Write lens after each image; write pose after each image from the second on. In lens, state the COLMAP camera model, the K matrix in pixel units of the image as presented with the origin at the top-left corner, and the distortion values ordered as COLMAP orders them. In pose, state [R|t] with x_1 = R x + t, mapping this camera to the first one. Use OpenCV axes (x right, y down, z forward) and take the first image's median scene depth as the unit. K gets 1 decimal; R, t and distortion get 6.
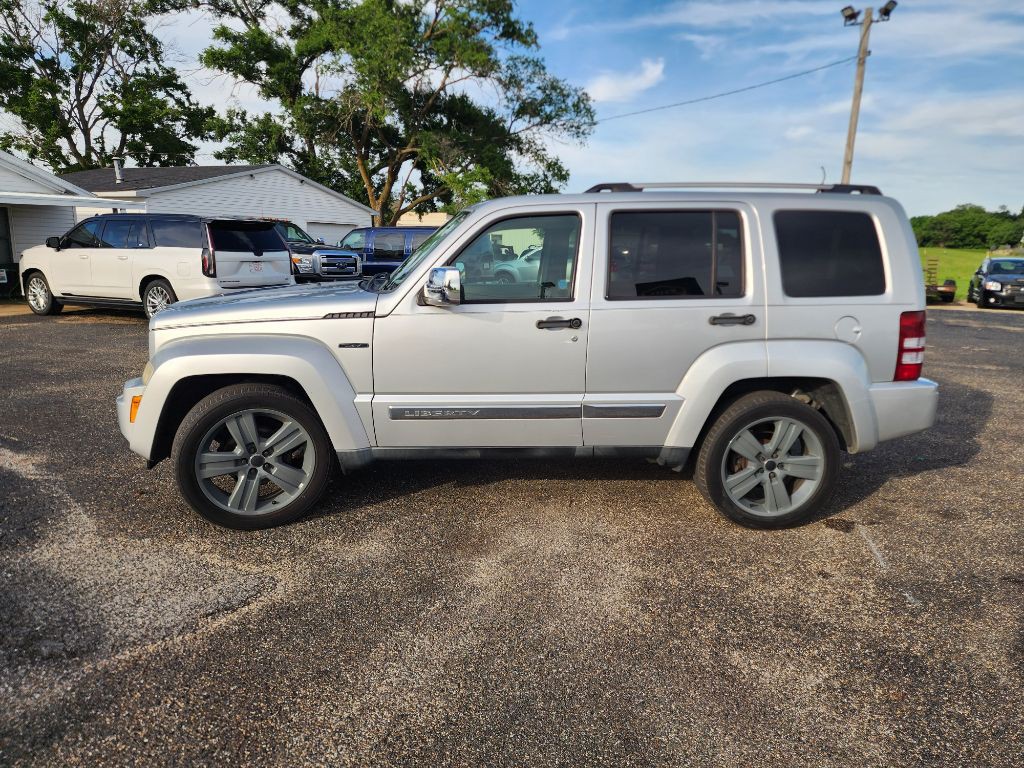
lens RADIAL K [[684.9, 0, 514.7], [0, 684.9, 385.4], [0, 0, 1]] dist [0.080957, -0.068729]
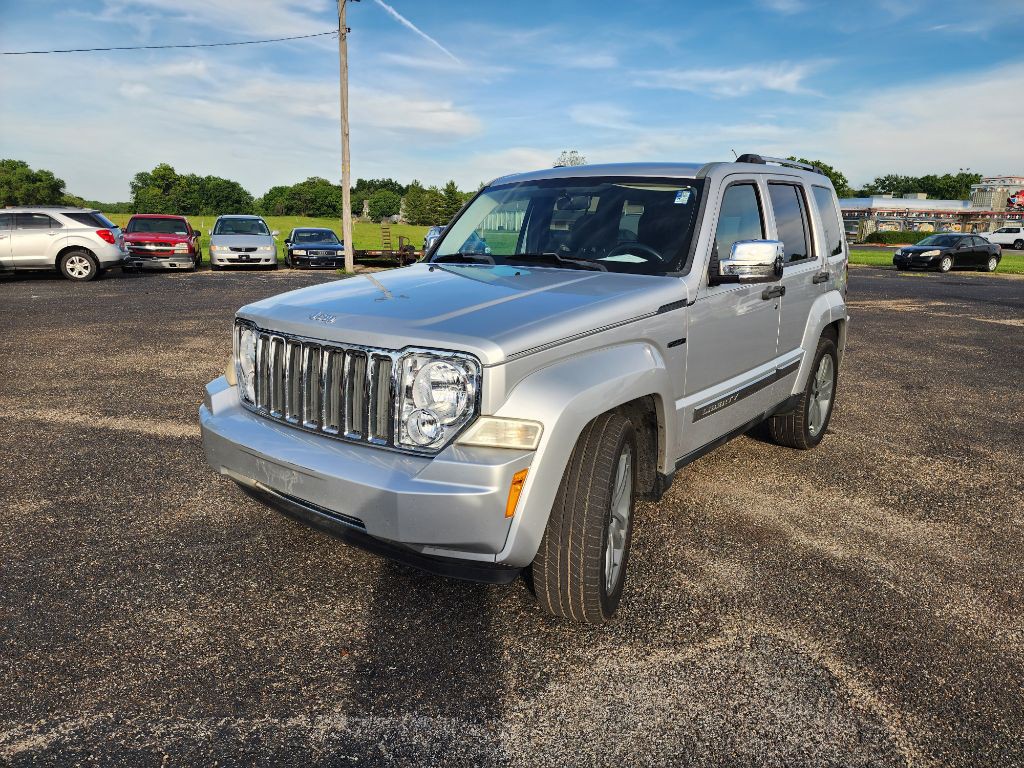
lens RADIAL K [[693.1, 0, 499.3], [0, 693.1, 386.3], [0, 0, 1]] dist [0.065784, -0.059478]
pose [[0.675622, -0.180017, 0.714932, -0.121034], [0.148784, 0.983071, 0.106930, -0.015644], [-0.722079, 0.034126, 0.690969, 0.072237]]
